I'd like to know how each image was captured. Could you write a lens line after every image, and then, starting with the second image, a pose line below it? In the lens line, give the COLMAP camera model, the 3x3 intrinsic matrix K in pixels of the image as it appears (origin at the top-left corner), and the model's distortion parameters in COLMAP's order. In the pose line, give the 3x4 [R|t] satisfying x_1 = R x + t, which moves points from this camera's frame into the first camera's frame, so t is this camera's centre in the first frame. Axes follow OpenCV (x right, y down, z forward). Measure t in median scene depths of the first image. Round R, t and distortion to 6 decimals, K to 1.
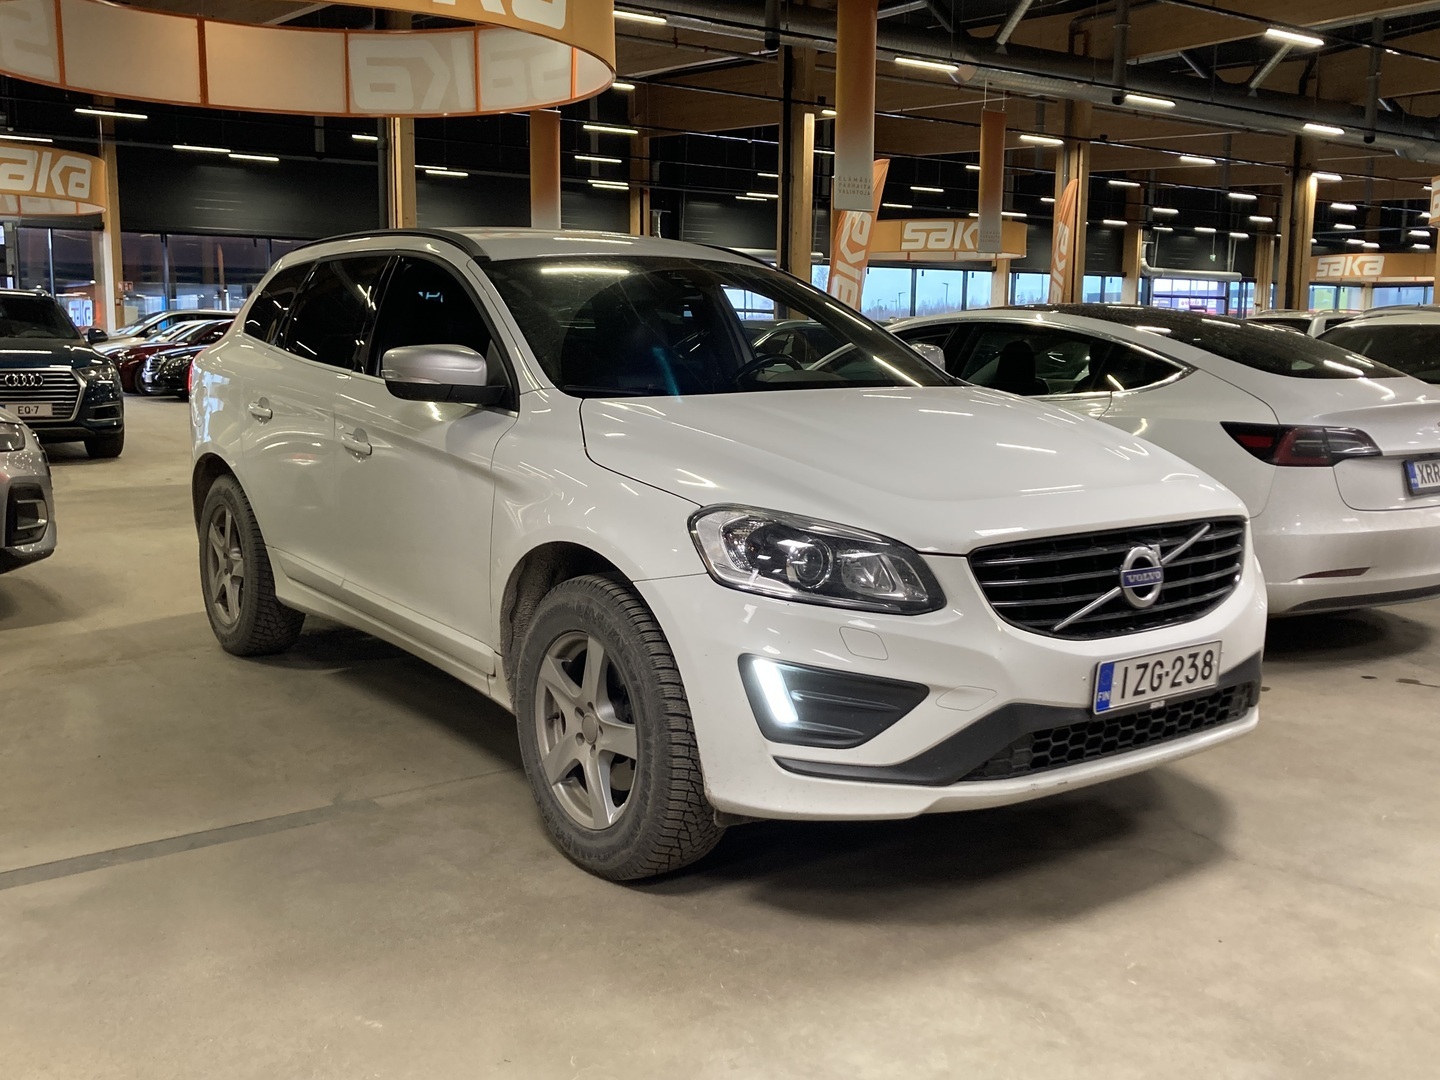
lens RADIAL K [[1474.0, 0, 720.0], [0, 1474.0, 540.0], [0, 0, 1]] dist [0.102704, -0.244533]
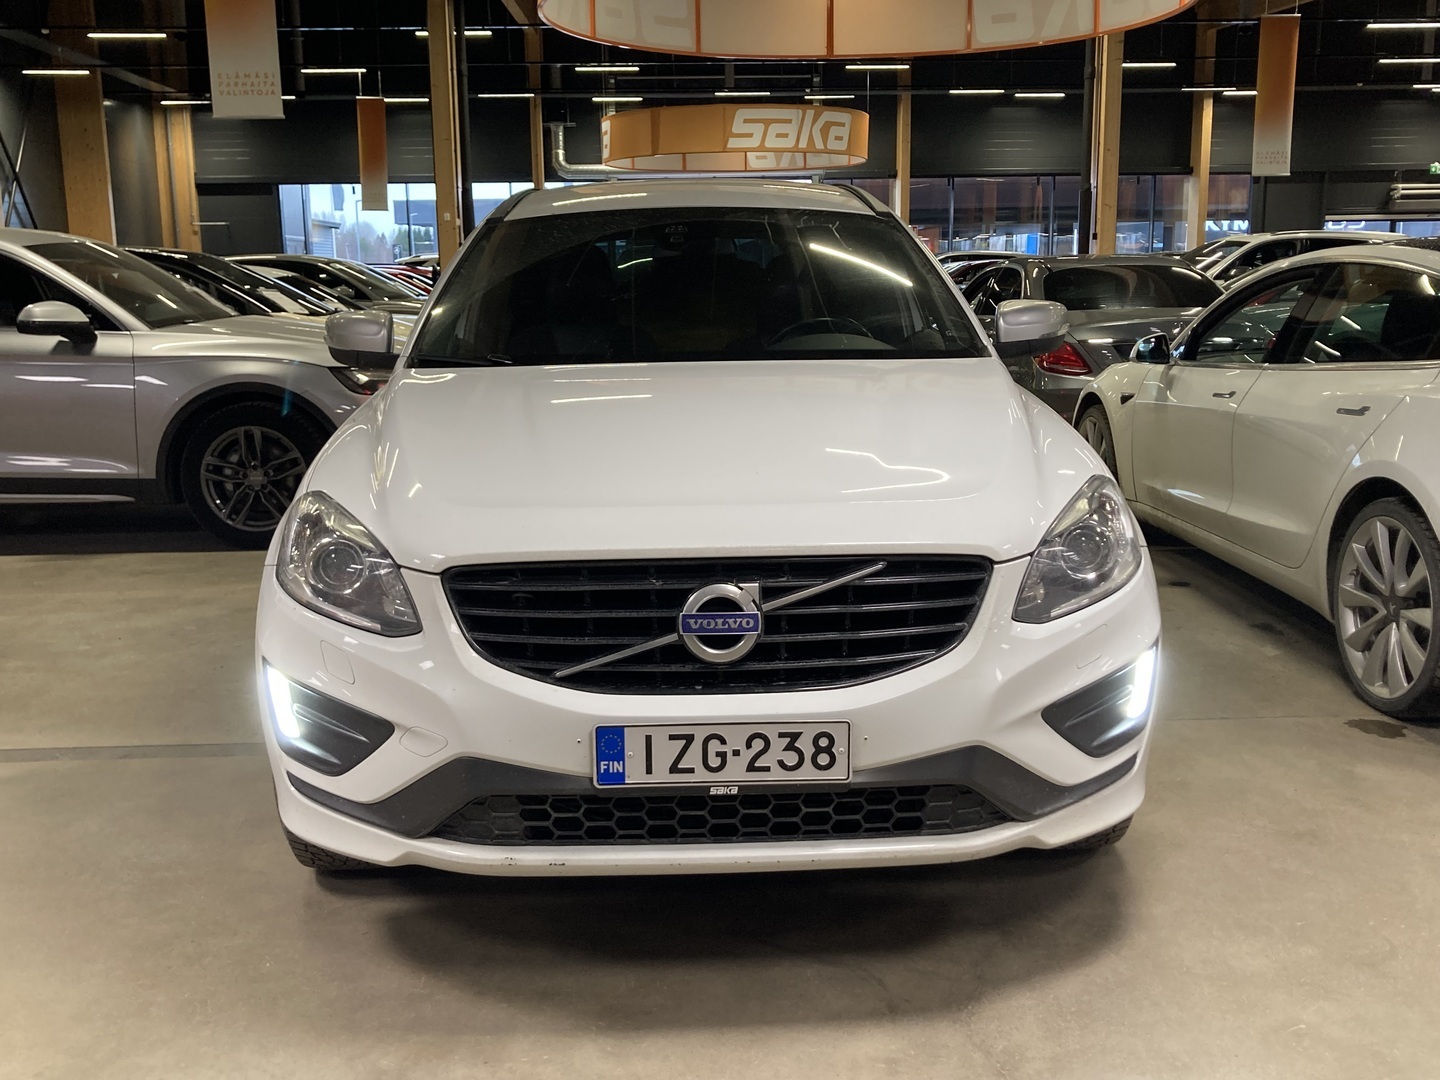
lens RADIAL K [[1474.0, 0, 720.0], [0, 1474.0, 540.0], [0, 0, 1]] dist [0.102704, -0.244533]
pose [[0.806754, 0.088897, -0.584163, 0.724142], [-0.062490, 0.995910, 0.065254, -0.067849], [0.587574, -0.016140, 0.809009, 0.378715]]
